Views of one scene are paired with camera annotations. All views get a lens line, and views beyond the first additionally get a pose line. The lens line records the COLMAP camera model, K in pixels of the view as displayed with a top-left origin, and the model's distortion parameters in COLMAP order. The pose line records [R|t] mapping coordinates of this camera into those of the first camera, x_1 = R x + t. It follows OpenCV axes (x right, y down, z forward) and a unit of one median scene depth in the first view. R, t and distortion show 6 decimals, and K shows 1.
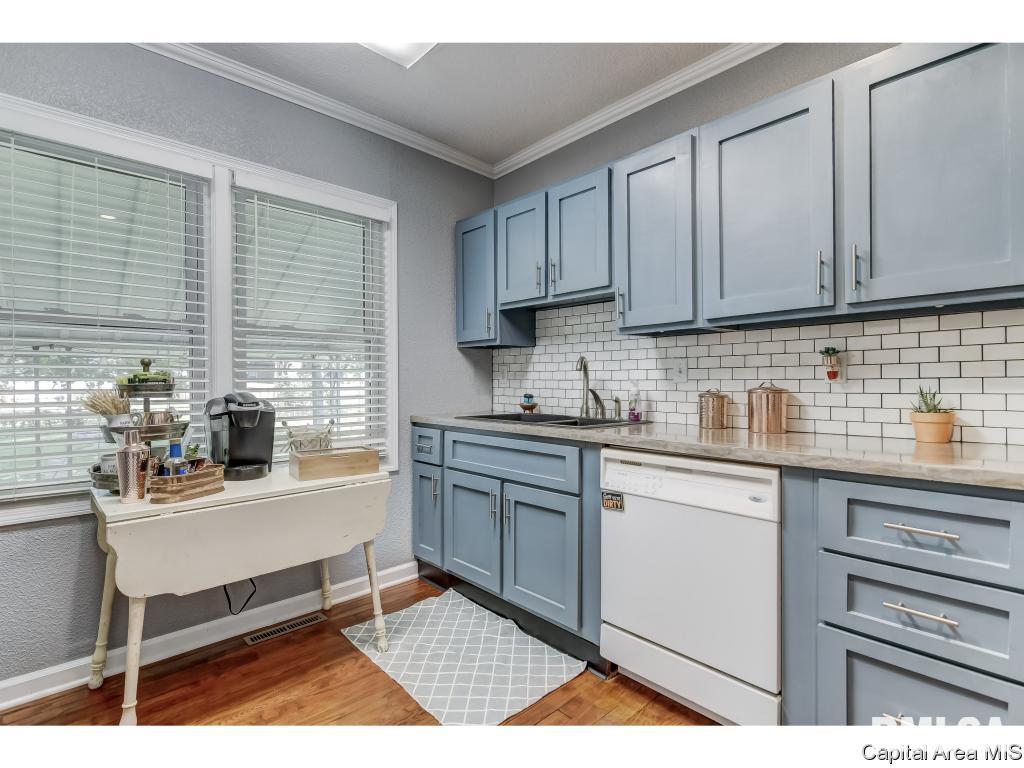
lens RADIAL K [[491.3, 0, 508.6], [0, 491.3, 383.3], [0, 0, 1]] dist [0.007161, -0.005357]
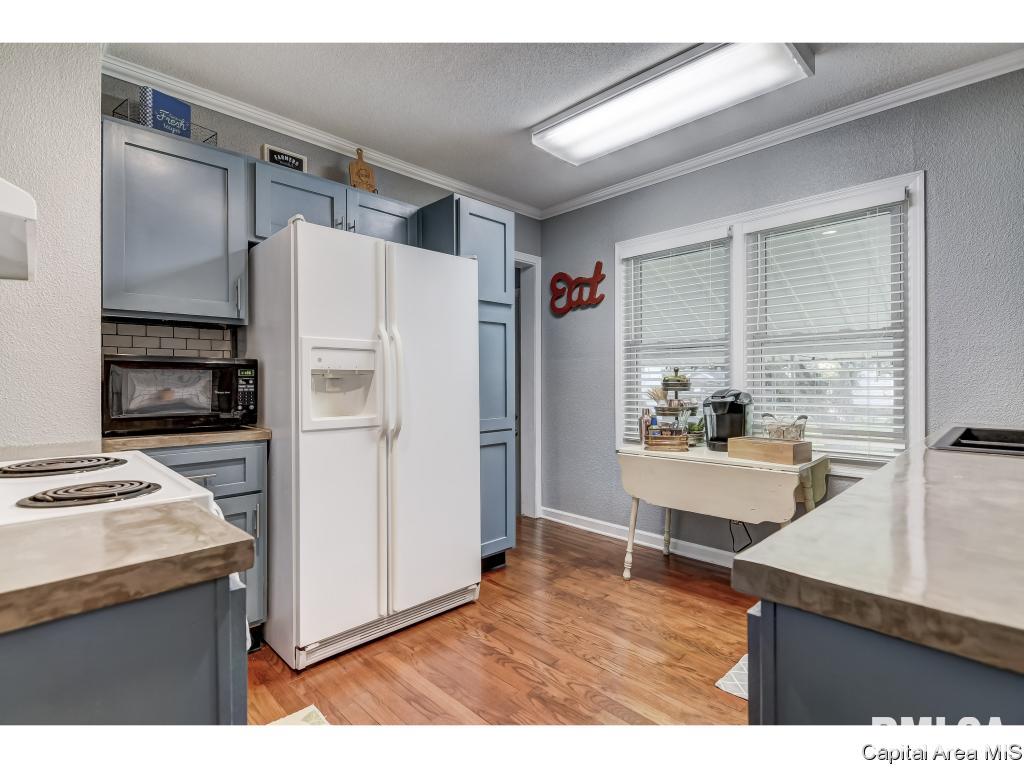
lens RADIAL K [[499.7, 0, 512.5], [0, 499.7, 382.1], [0, 0, 1]] dist [-0.000024, -0.000256]
pose [[0.032347, 0.004263, -0.999468, 0.894315], [0.001713, 0.999989, 0.004320, -0.008642], [0.999475, -0.001851, 0.032339, 0.378331]]
